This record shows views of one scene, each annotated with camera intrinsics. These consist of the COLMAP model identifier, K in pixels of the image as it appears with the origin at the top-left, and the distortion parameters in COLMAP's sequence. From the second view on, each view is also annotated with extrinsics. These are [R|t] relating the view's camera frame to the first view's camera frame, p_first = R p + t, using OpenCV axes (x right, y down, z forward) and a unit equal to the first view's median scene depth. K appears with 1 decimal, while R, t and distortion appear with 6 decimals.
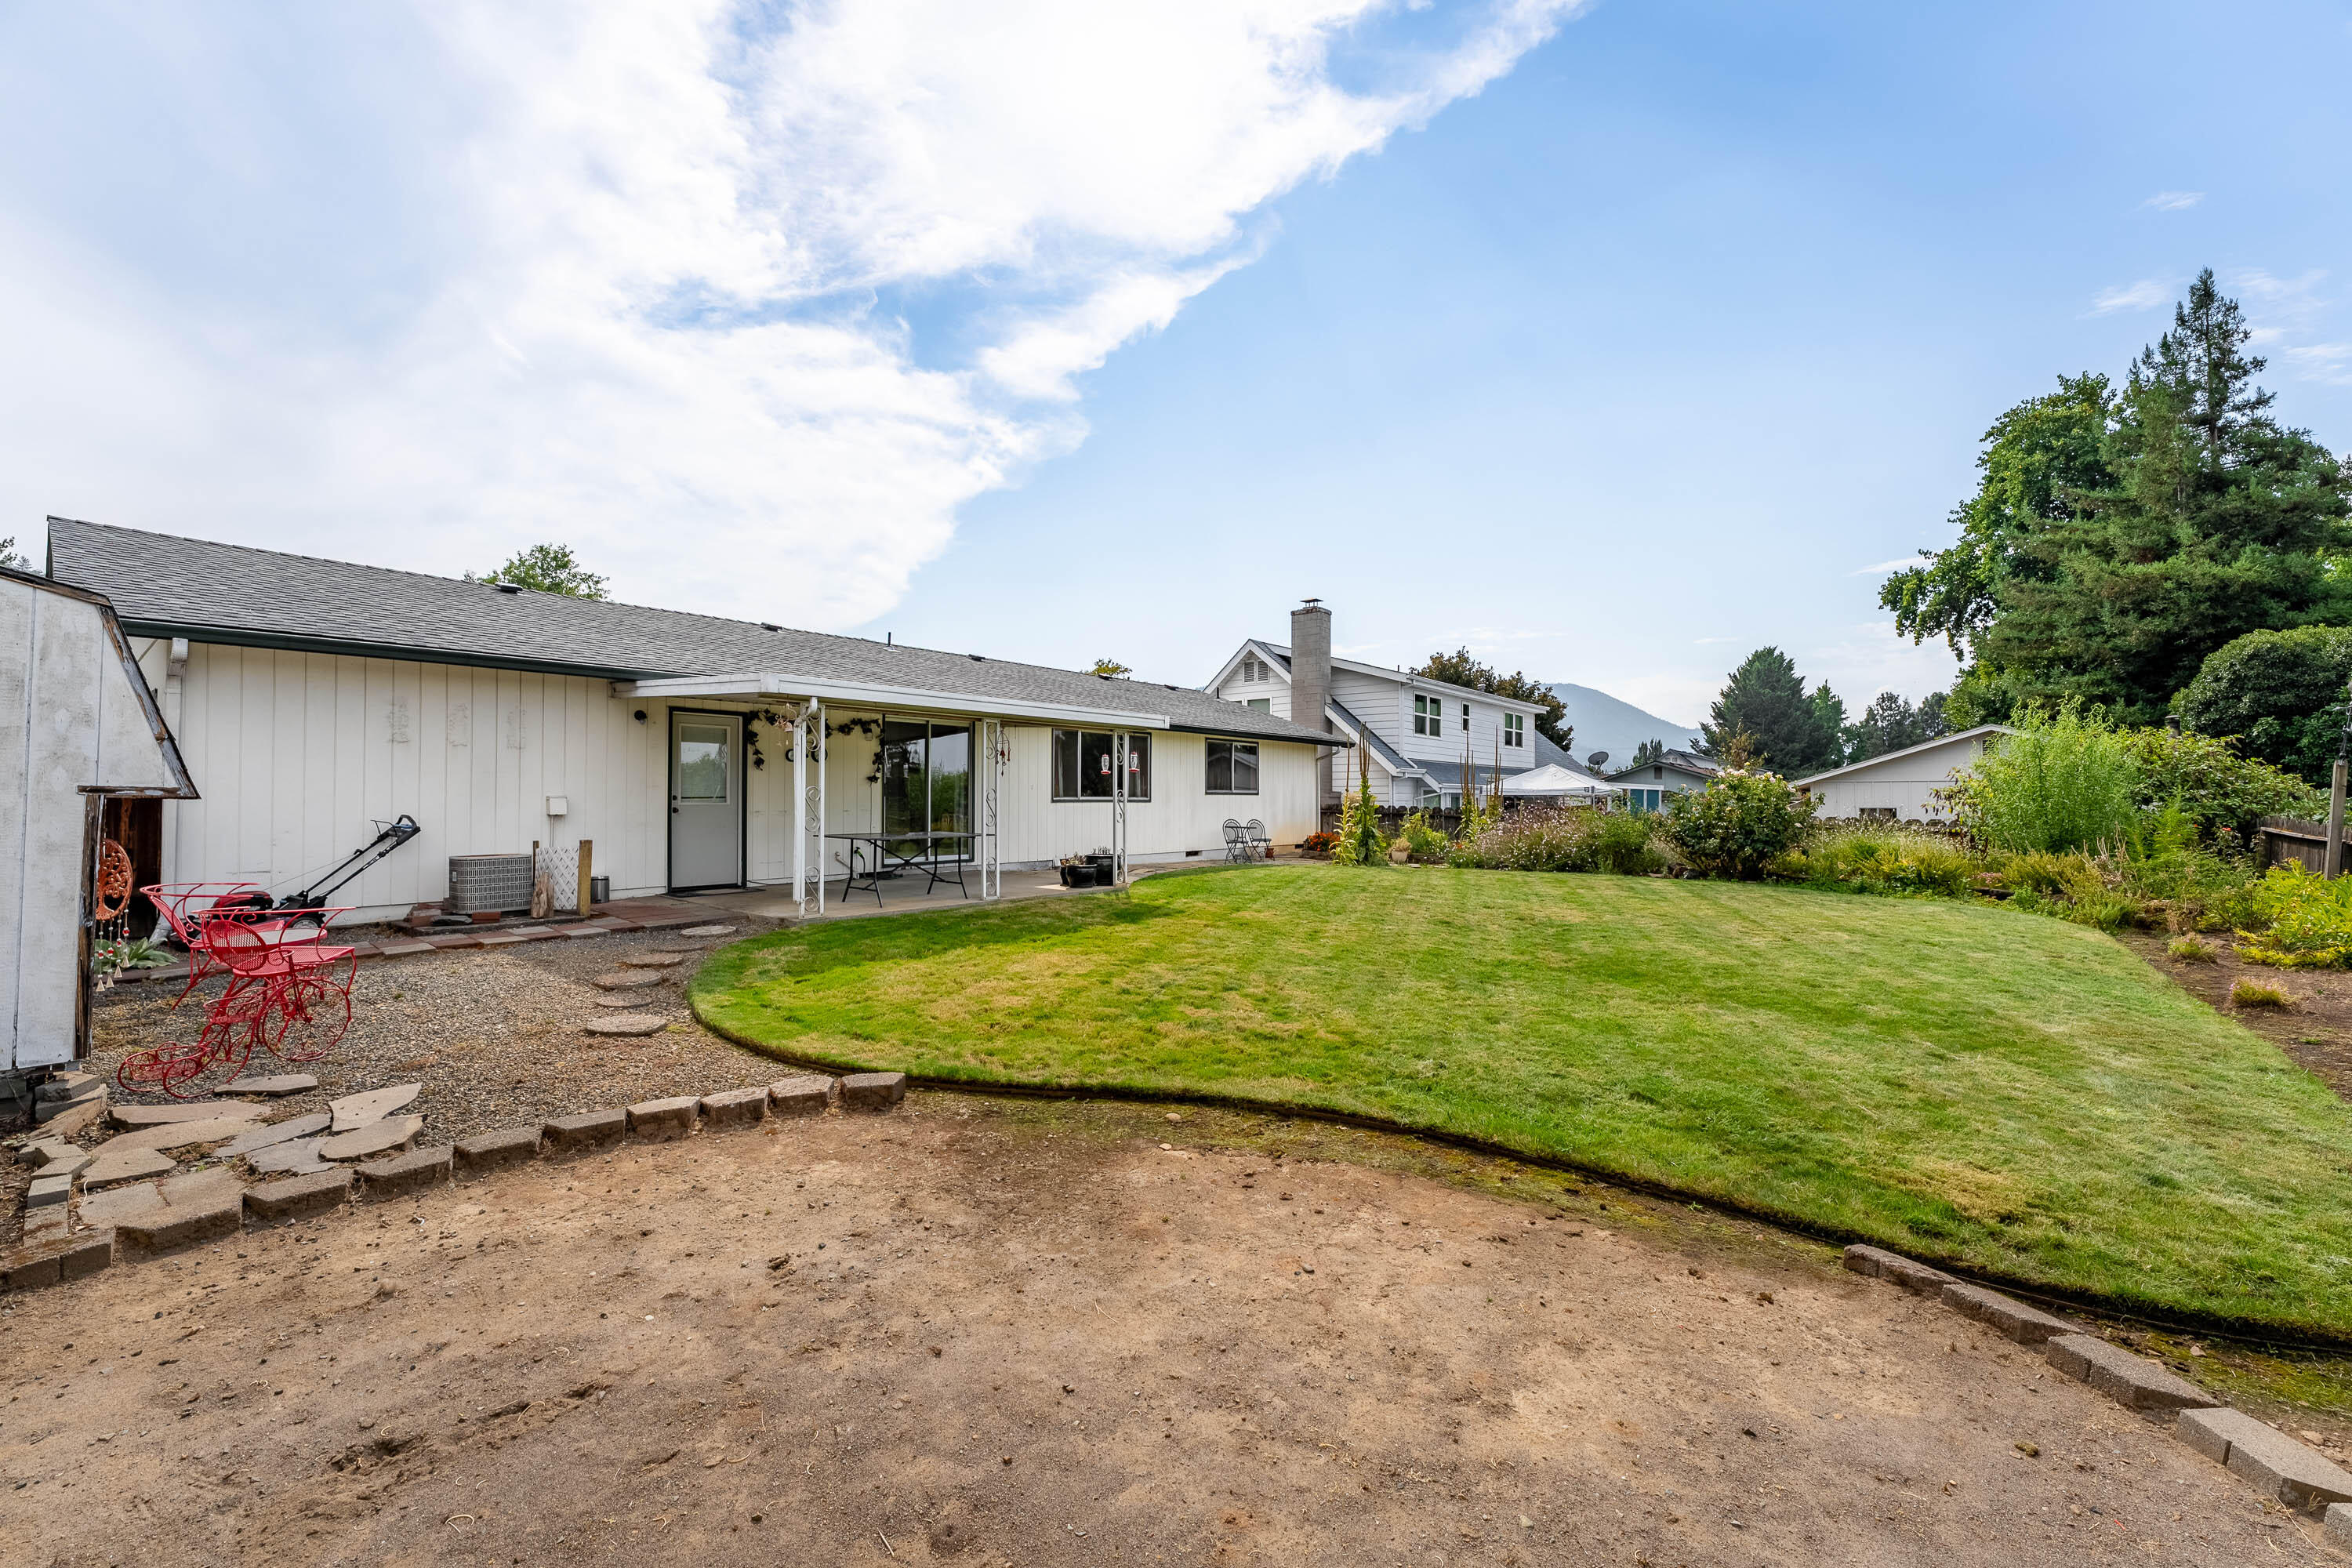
lens RADIAL K [[943.4, 0, 1178.4], [0, 943.4, 790.9], [0, 0, 1]] dist [-0.001483, 0.000038]
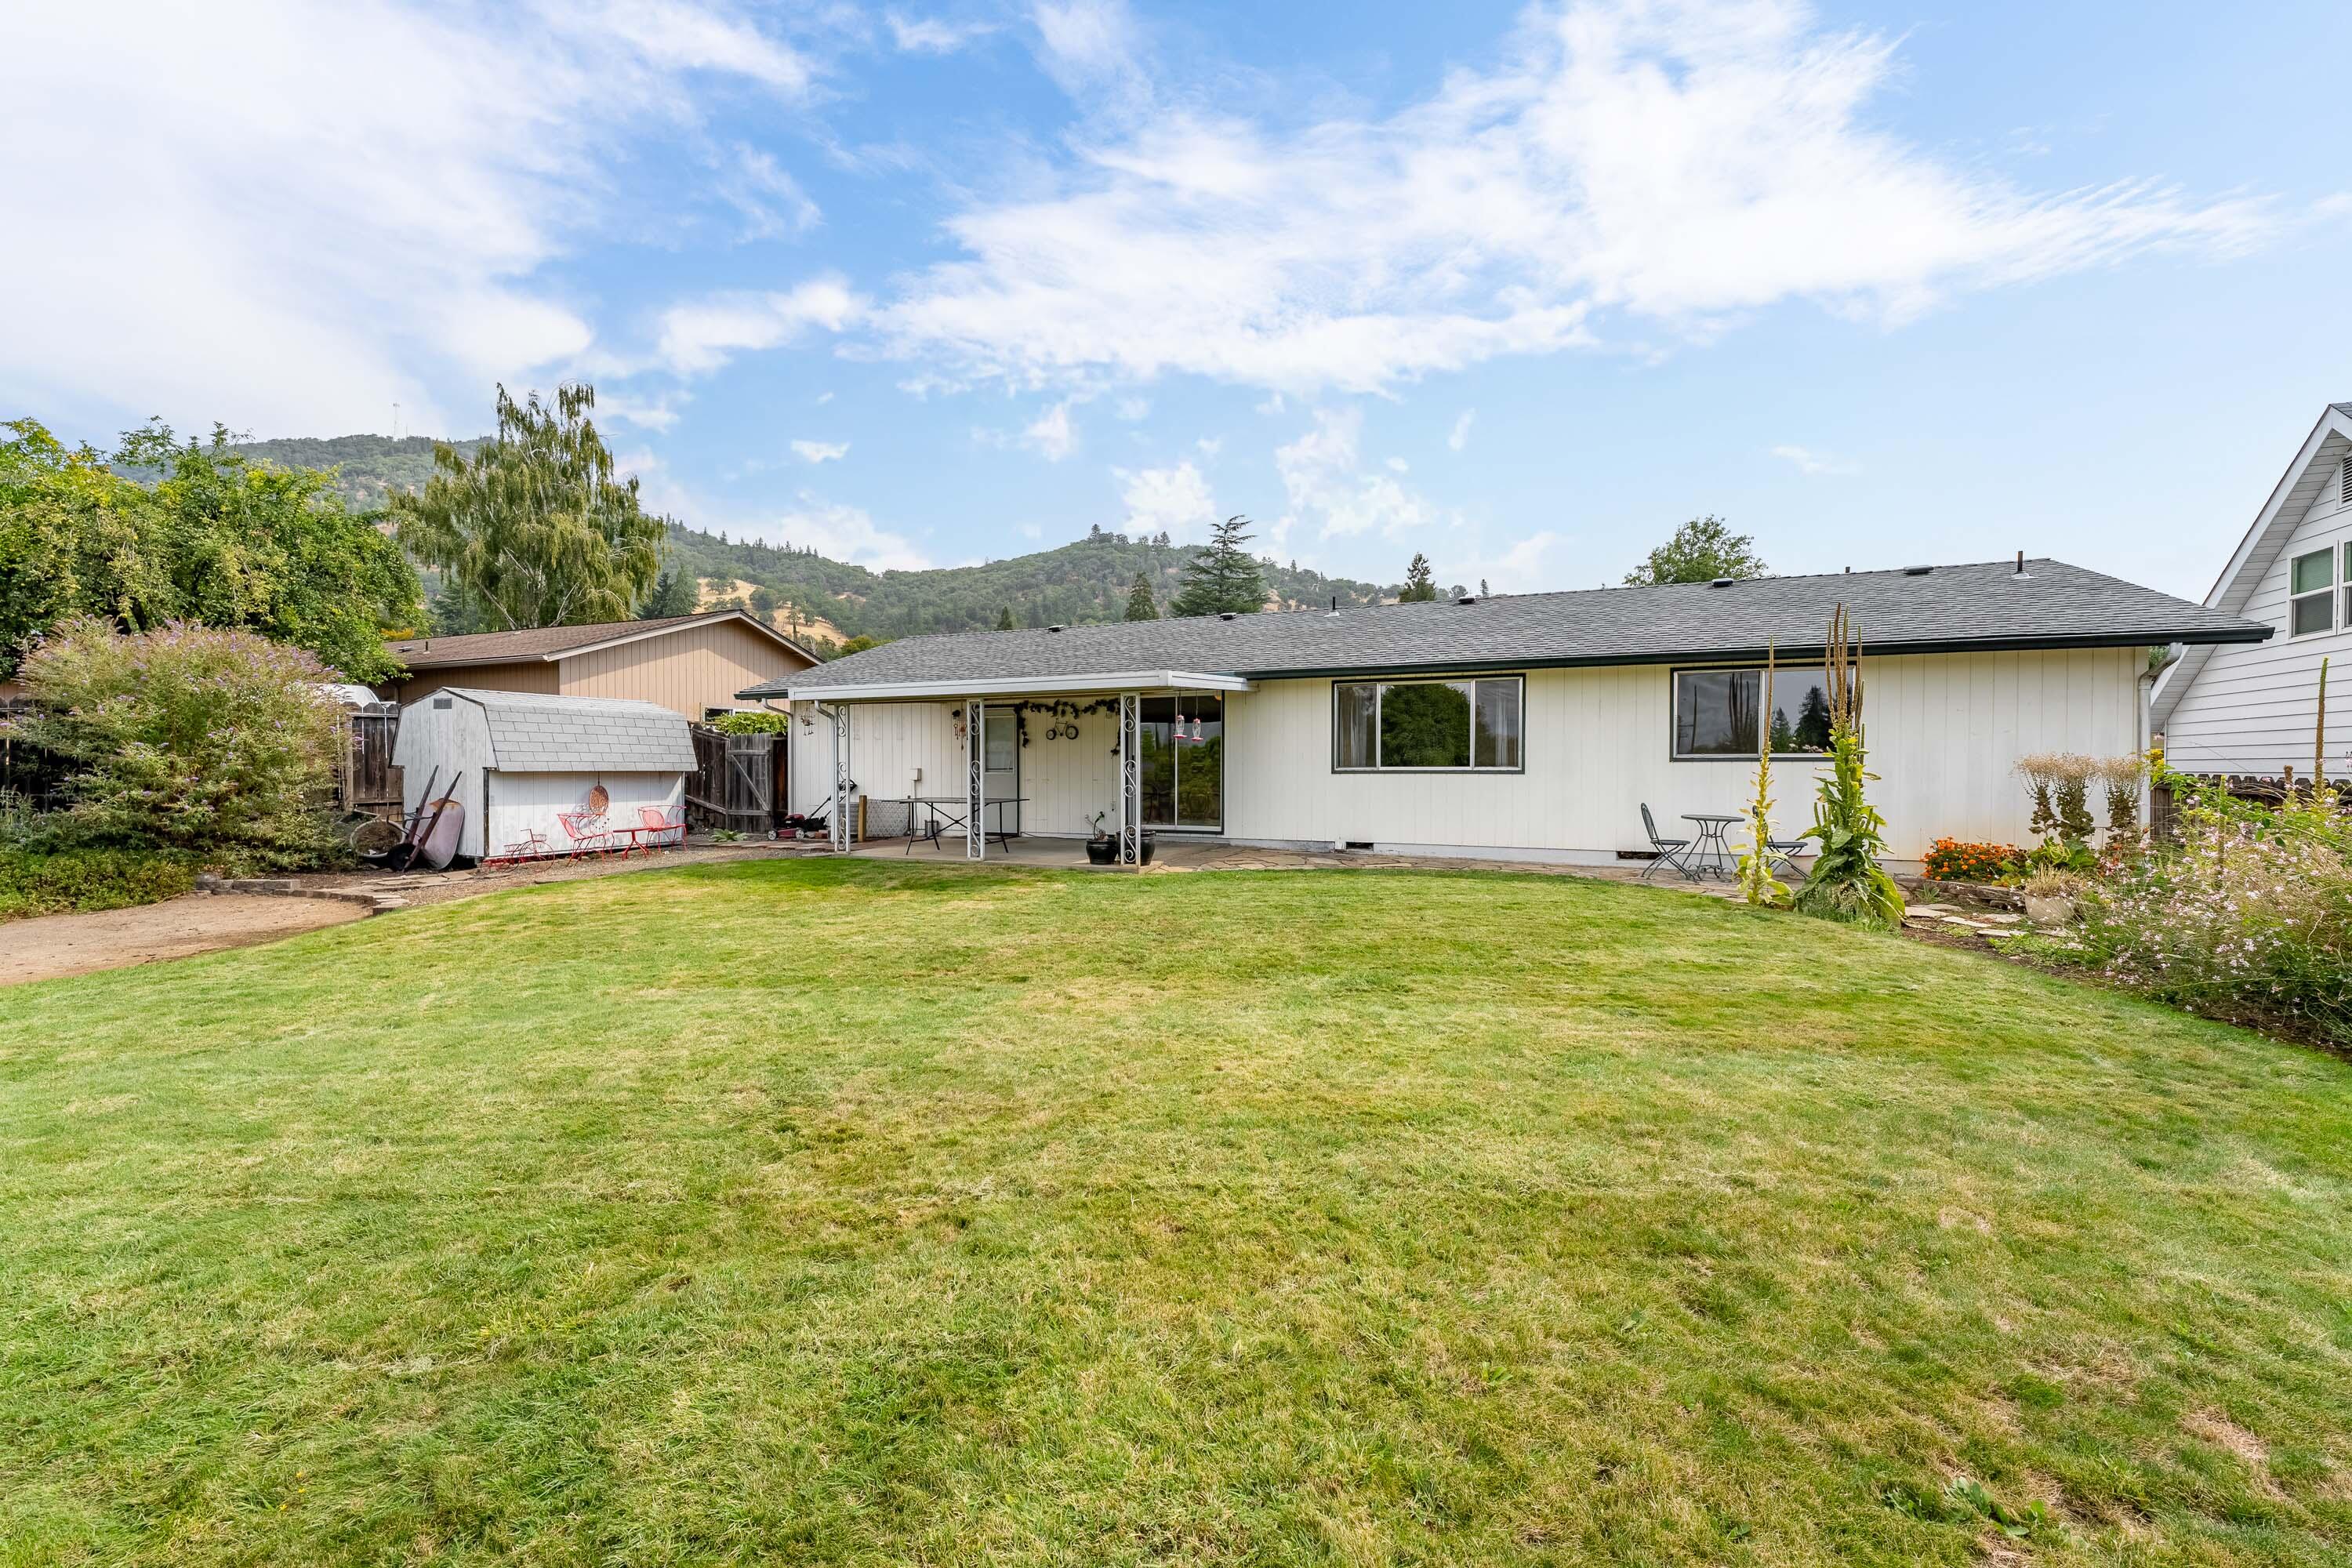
lens RADIAL K [[943.4, 0, 1178.4], [0, 943.4, 790.9], [0, 0, 1]] dist [-0.001483, 0.000038]
pose [[0.263599, 0.022567, -0.964368, 0.653345], [0.011459, 0.999583, 0.026524, 0.003857], [0.964564, -0.018042, 0.263230, 0.652976]]
